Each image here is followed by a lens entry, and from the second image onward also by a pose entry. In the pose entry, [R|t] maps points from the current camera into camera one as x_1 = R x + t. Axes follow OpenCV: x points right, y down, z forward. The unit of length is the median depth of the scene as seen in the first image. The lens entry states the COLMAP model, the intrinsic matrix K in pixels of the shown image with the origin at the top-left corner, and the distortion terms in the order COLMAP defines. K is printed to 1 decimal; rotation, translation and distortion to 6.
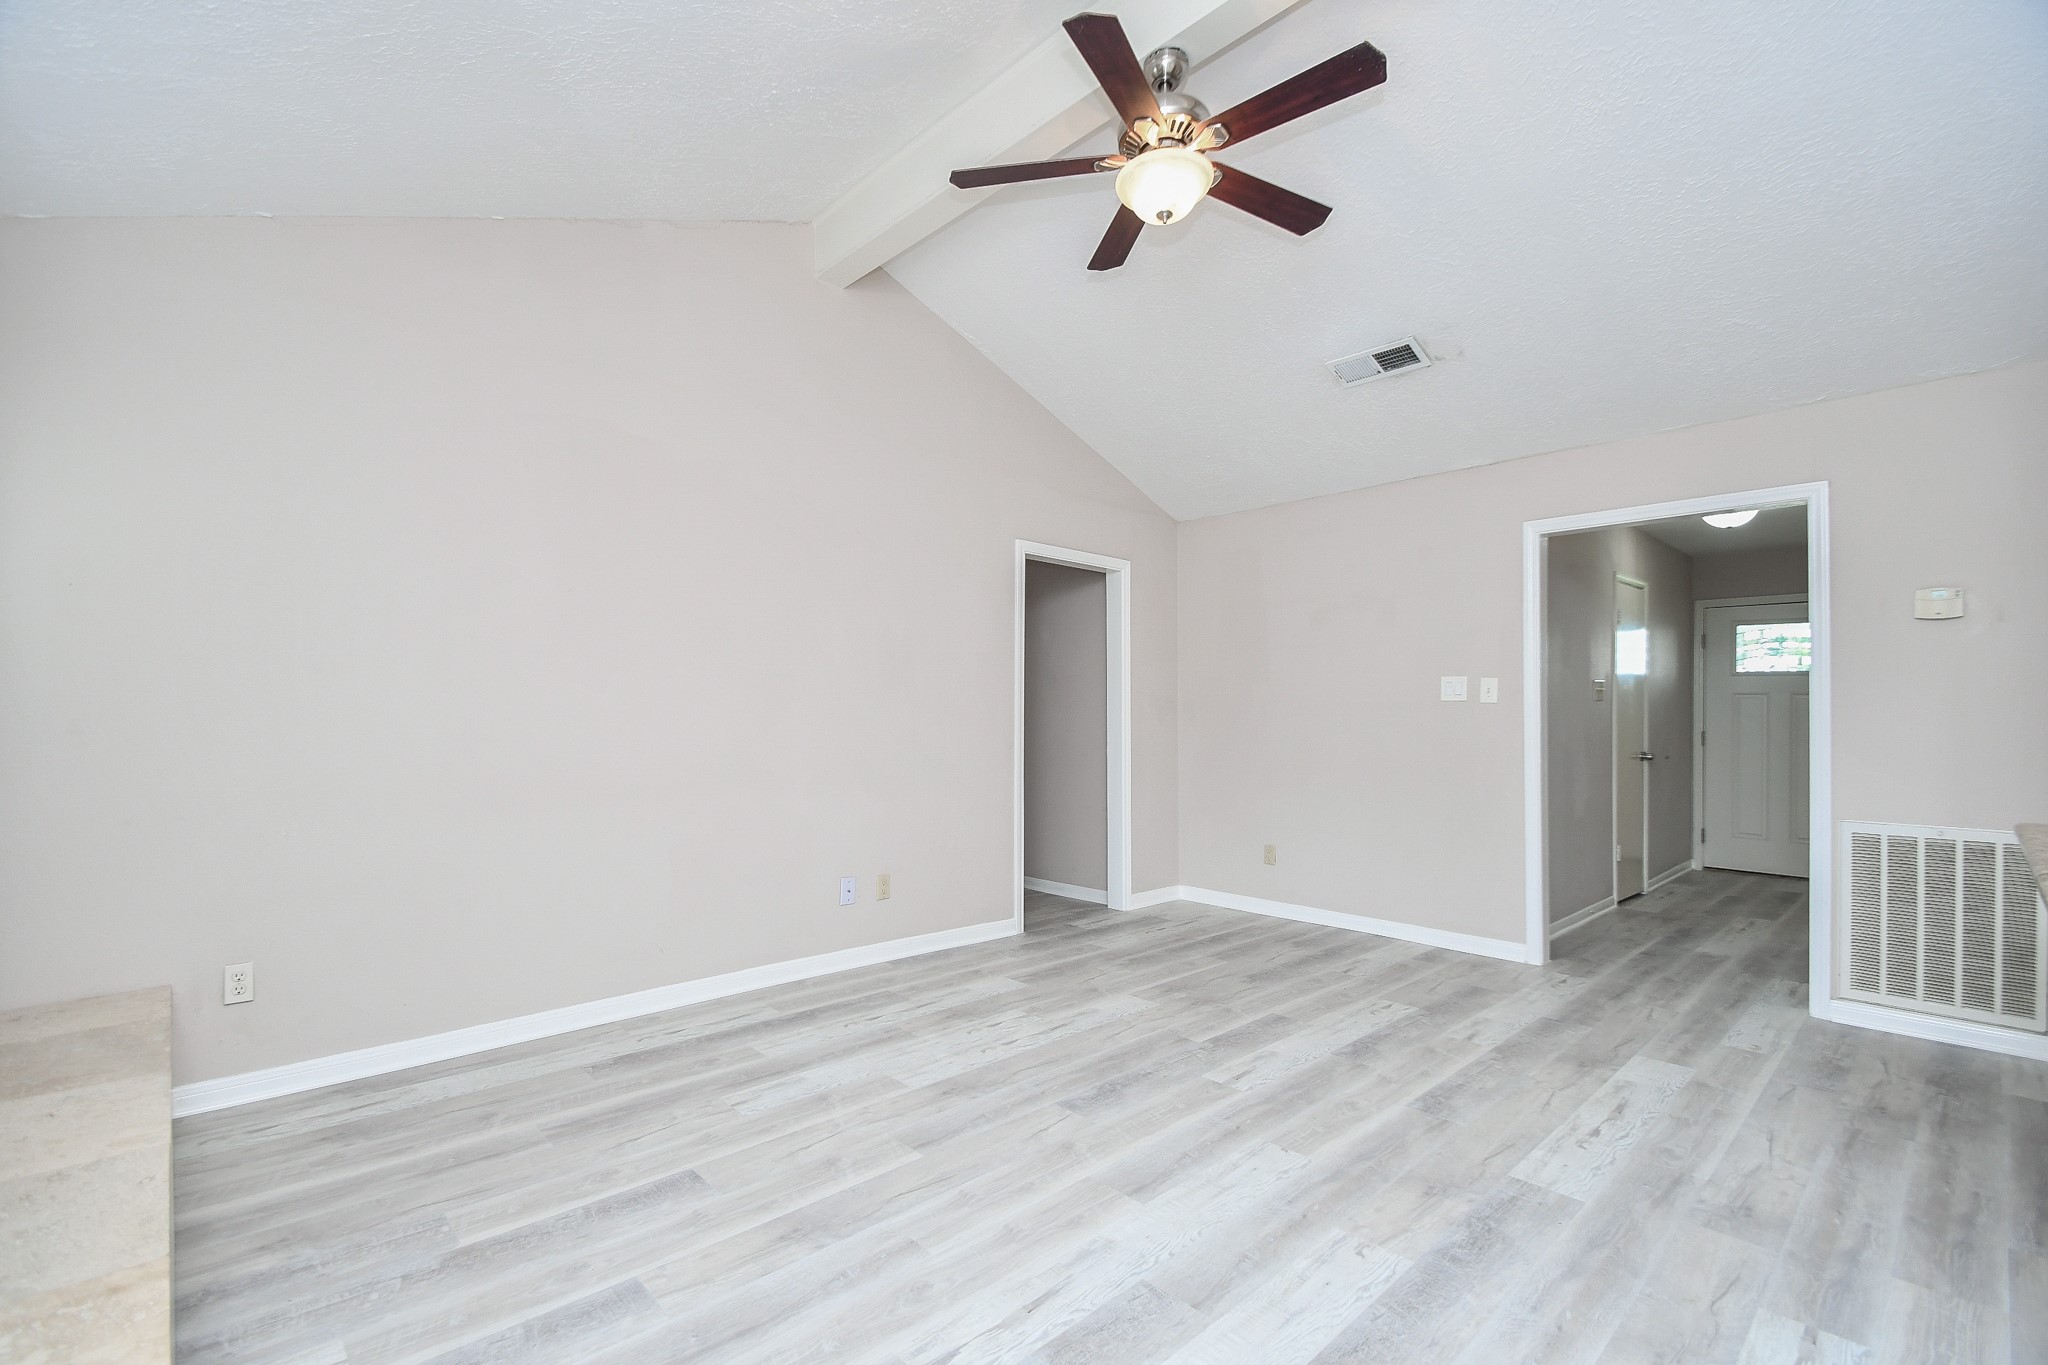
lens RADIAL K [[906.6, 0, 1005.2], [0, 906.6, 696.8], [0, 0, 1]] dist [0.010484, -0.014324]
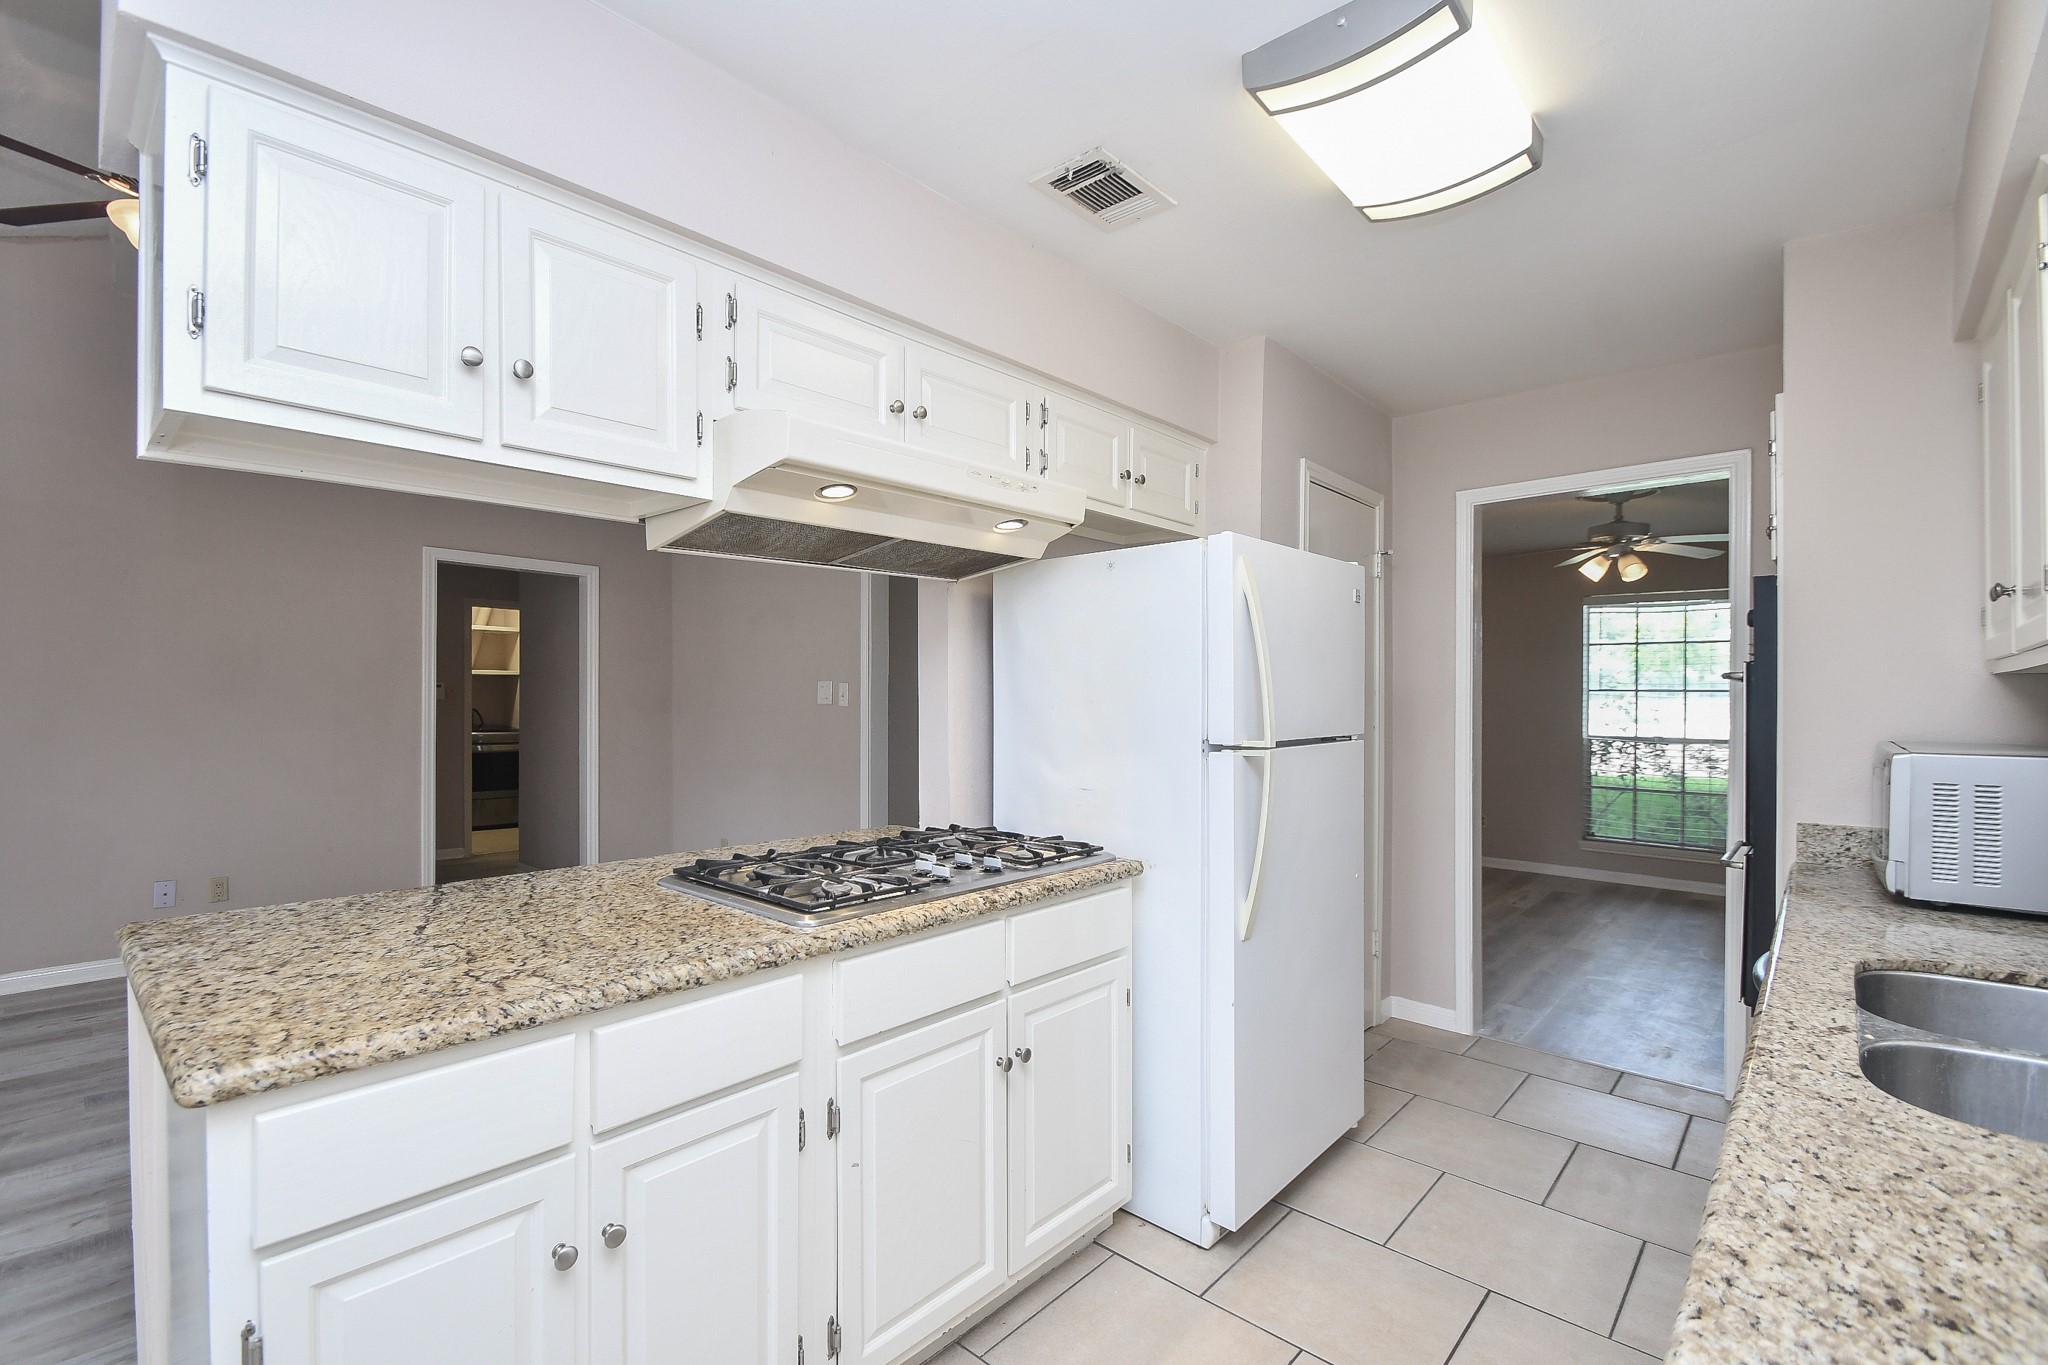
lens RADIAL K [[905.0, 0, 1002.7], [0, 905.0, 696.2], [0, 0, 1]] dist [0.017522, -0.015480]
pose [[0.996469, -0.001851, 0.083940, 0.926939], [0.000745, 0.999912, 0.013211, -0.028740], [-0.083957, -0.013101, 0.996383, -0.121061]]
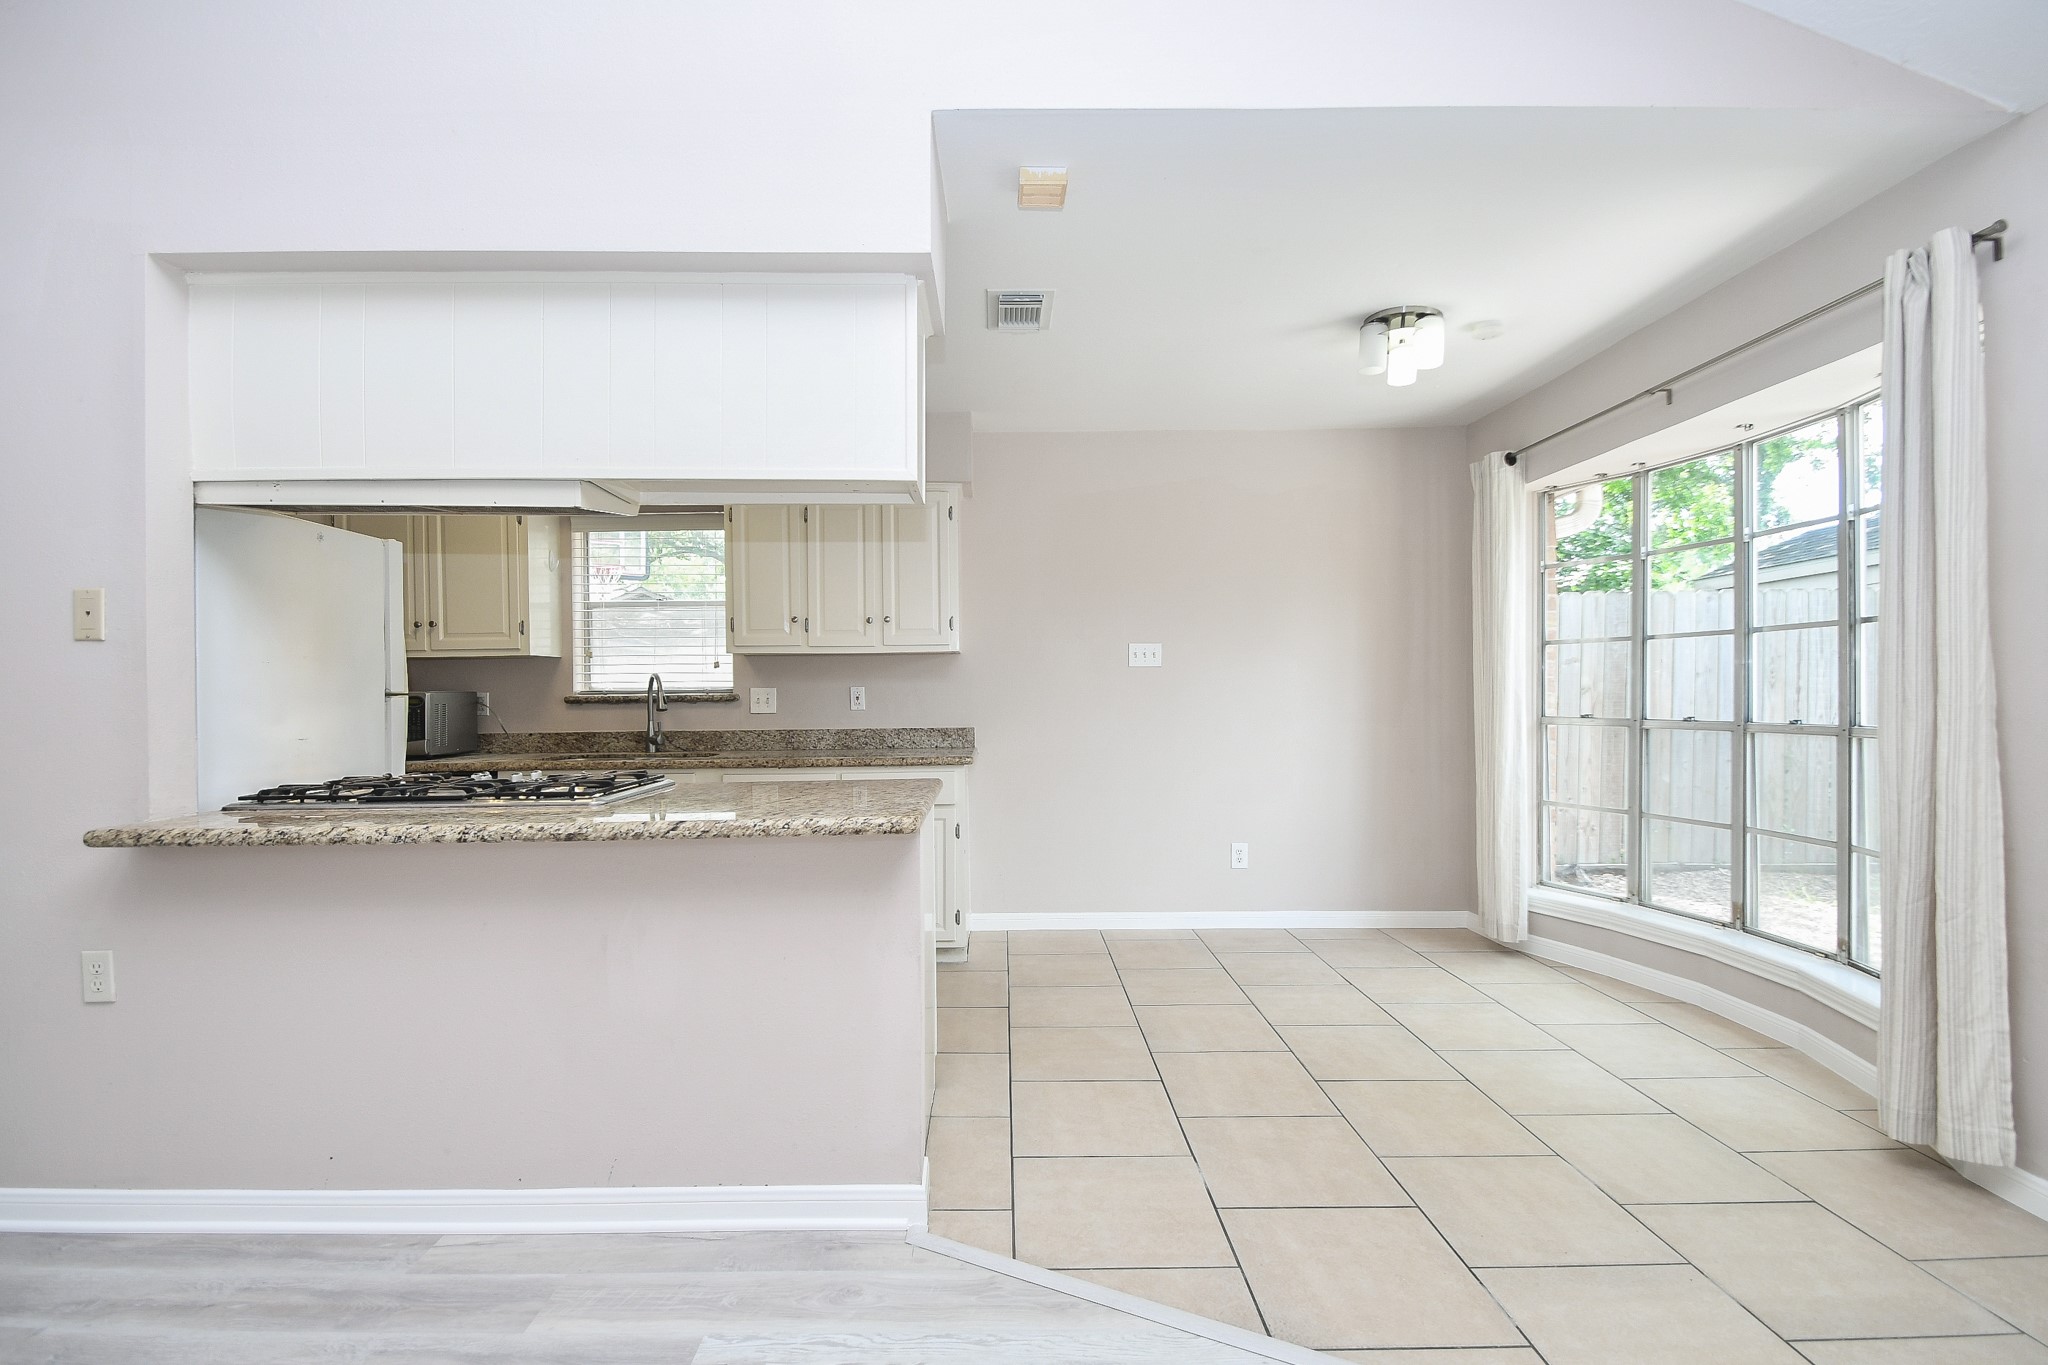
lens RADIAL K [[932.2, 0, 1004.3], [0, 932.2, 696.5], [0, 0, 1]] dist [-0.000096, -0.000382]
pose [[-0.738091, -0.001440, 0.674700, 0.025826], [-0.004853, 0.999983, -0.003174, 0.020927], [-0.674684, -0.005617, -0.738085, 0.841787]]
